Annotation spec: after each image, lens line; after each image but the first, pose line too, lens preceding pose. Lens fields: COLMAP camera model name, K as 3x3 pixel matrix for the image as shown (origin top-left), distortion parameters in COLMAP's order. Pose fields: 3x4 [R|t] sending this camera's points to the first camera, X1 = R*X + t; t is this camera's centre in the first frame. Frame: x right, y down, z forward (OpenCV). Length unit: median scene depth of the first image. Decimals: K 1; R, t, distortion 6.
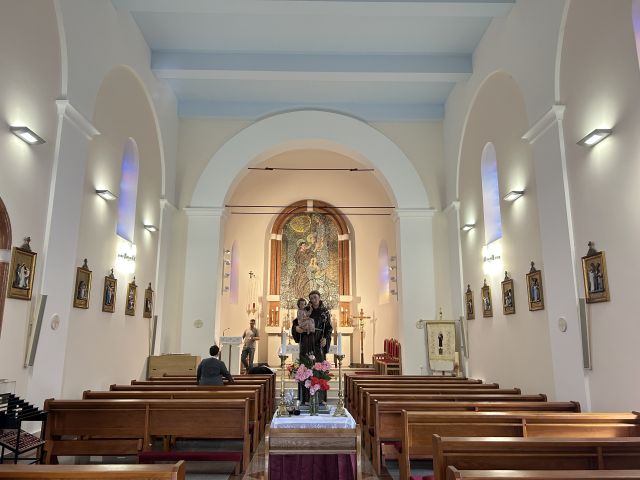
lens RADIAL K [[476.3, 0, 320.0], [0, 476.3, 240.0], [0, 0, 1]] dist [0.004295, 0.000272]
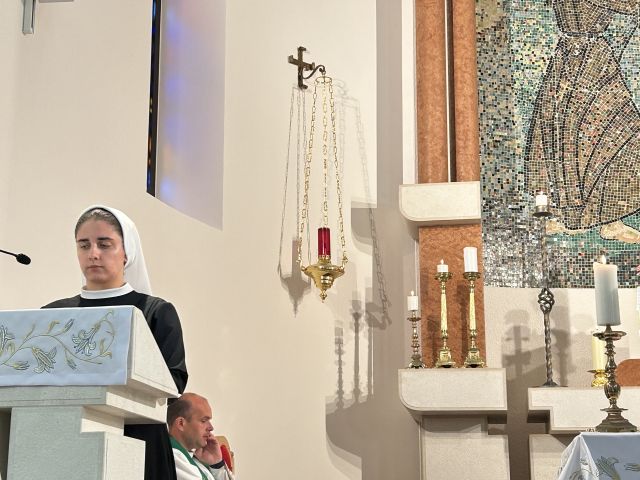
lens RADIAL K [[1178.2, 0, 320.0], [0, 1178.2, 240.0], [0, 0, 1]] dist [0.265710, -1.192487]
pose [[0.984527, -0.043111, -0.169846, -0.070126], [0.036721, 0.998501, -0.040590, 0.148514], [0.171341, 0.033725, 0.984634, 0.589560]]
